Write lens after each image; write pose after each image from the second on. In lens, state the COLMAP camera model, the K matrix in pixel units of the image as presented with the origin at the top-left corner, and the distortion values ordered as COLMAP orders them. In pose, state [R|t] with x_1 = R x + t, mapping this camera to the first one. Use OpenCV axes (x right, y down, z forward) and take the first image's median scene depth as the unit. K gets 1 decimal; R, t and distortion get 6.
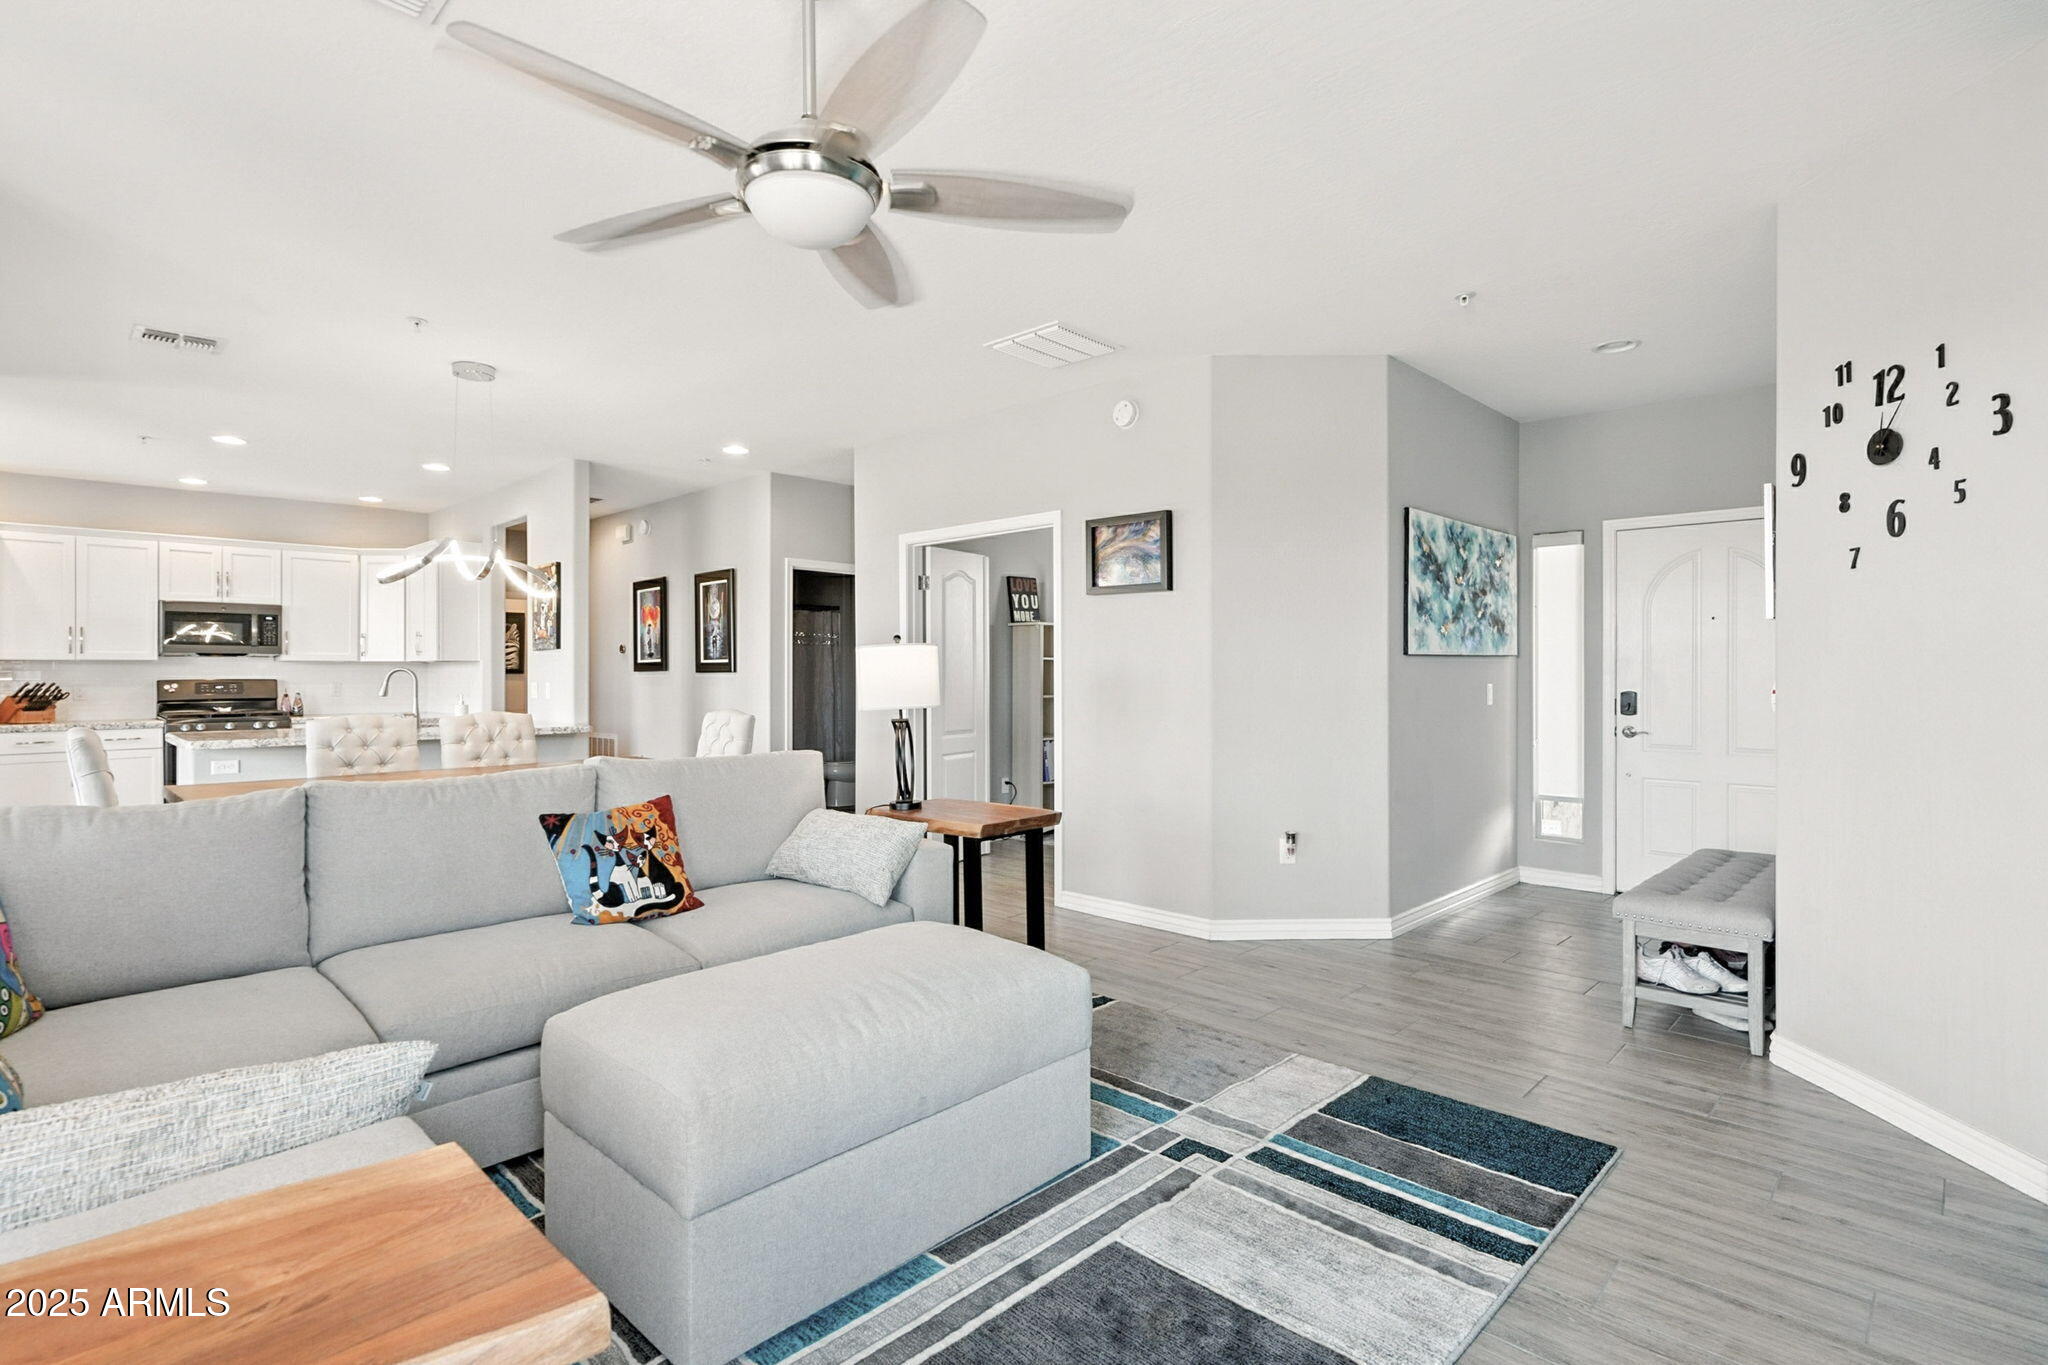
lens RADIAL K [[991.1, 0, 988.7], [0, 991.1, 666.5], [0, 0, 1]] dist [0.015454, 0.000218]
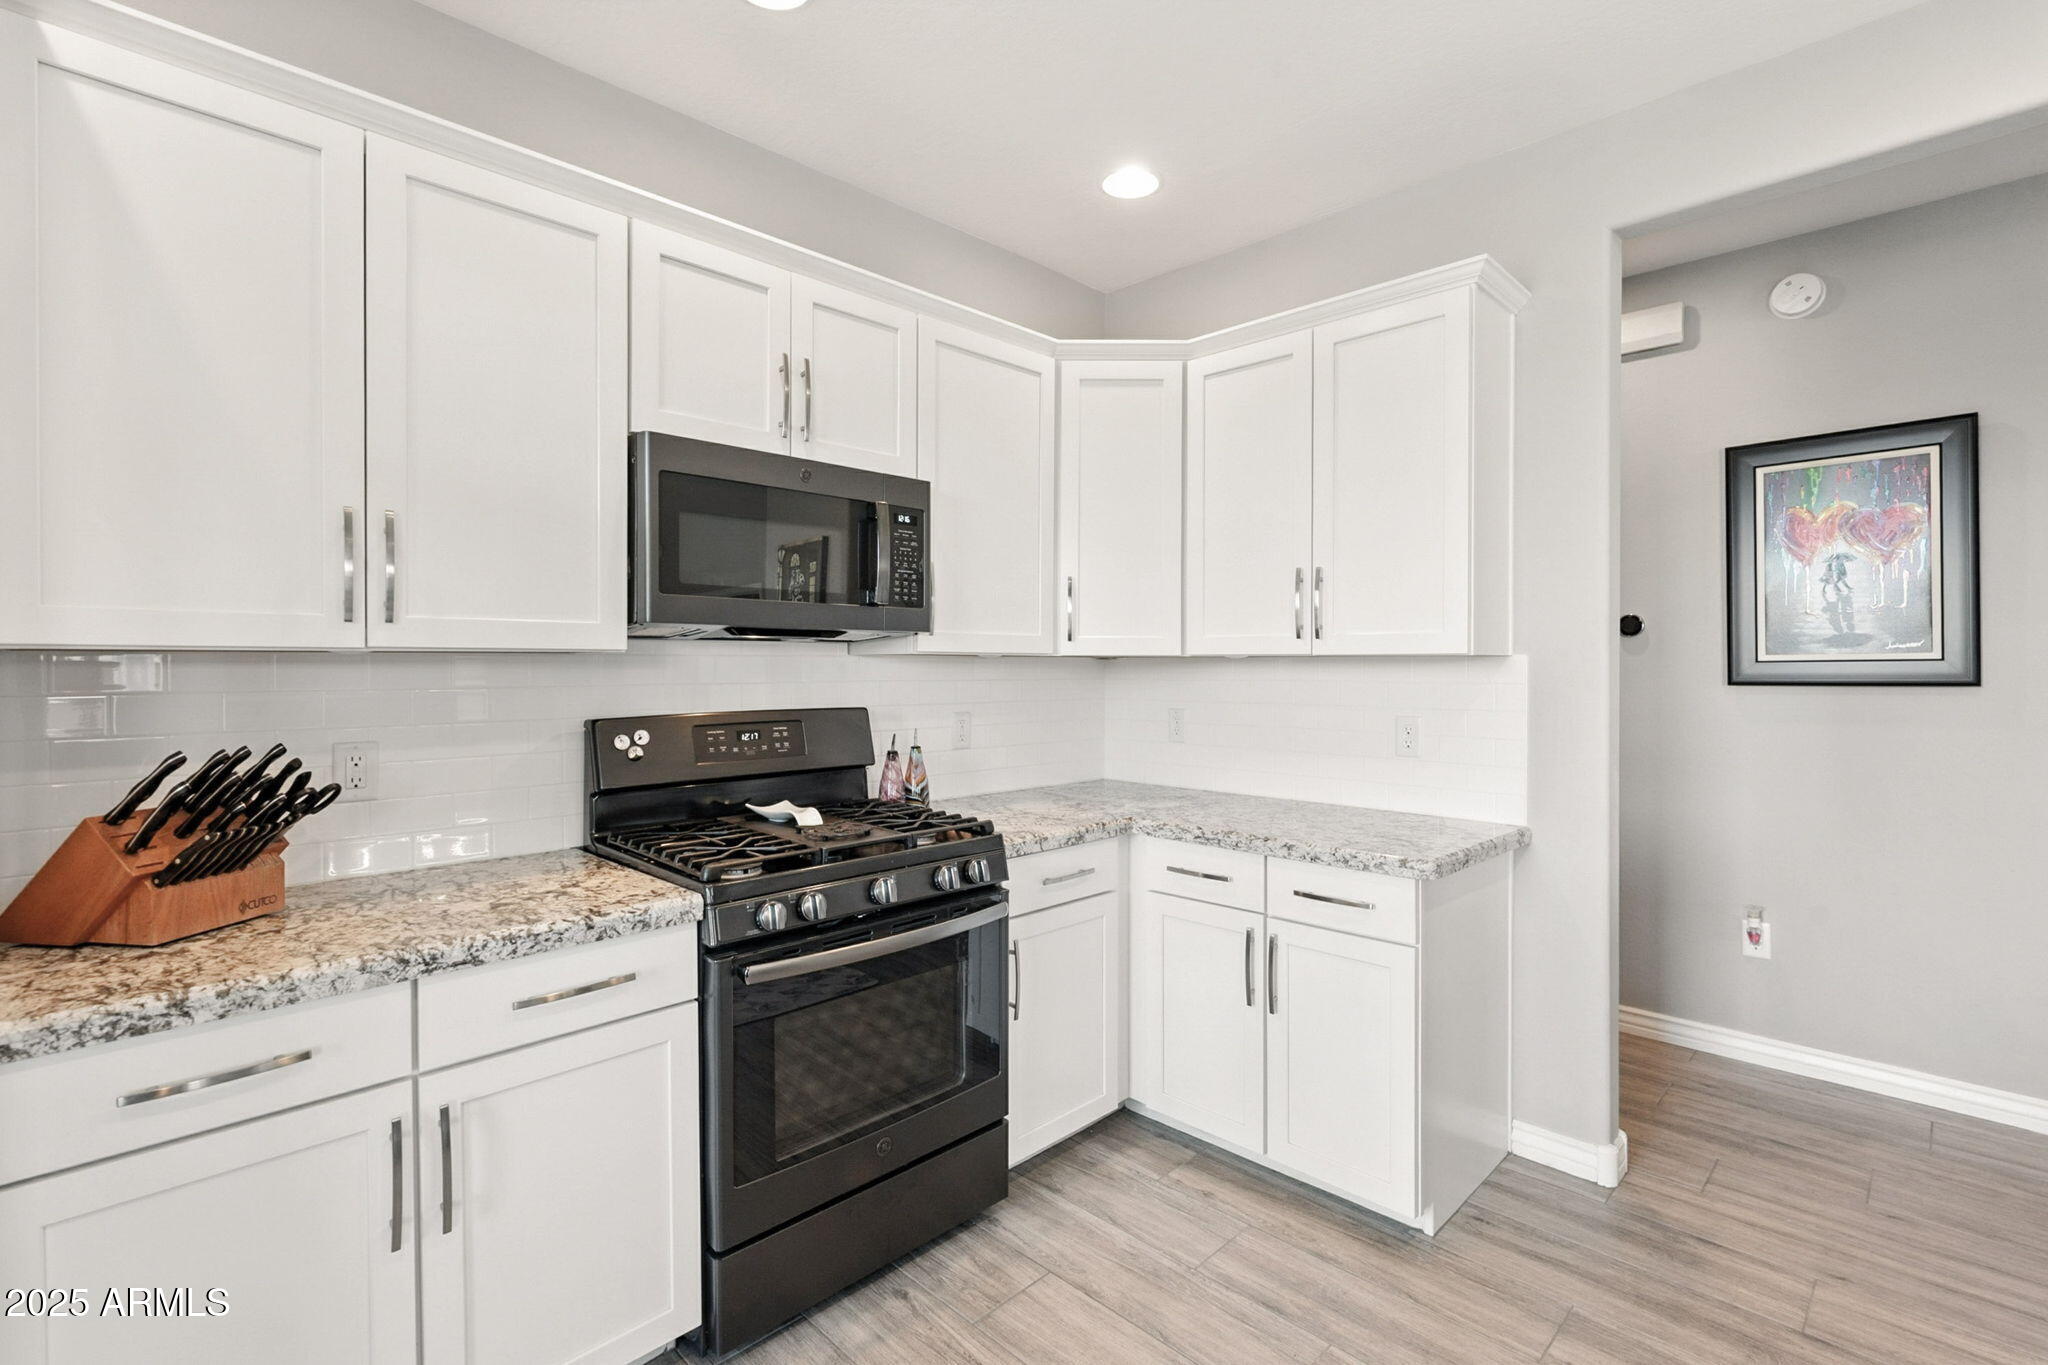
lens RADIAL K [[935.2, 0, 1027.7], [0, 935.2, 669.4], [0, 0, 1]] dist [0.000158, -0.000171]
pose [[0.999903, 0.001348, 0.013868, -0.702115], [-0.001477, 0.999956, 0.009293, -0.003559], [-0.013855, -0.009312, 0.999861, 0.720619]]
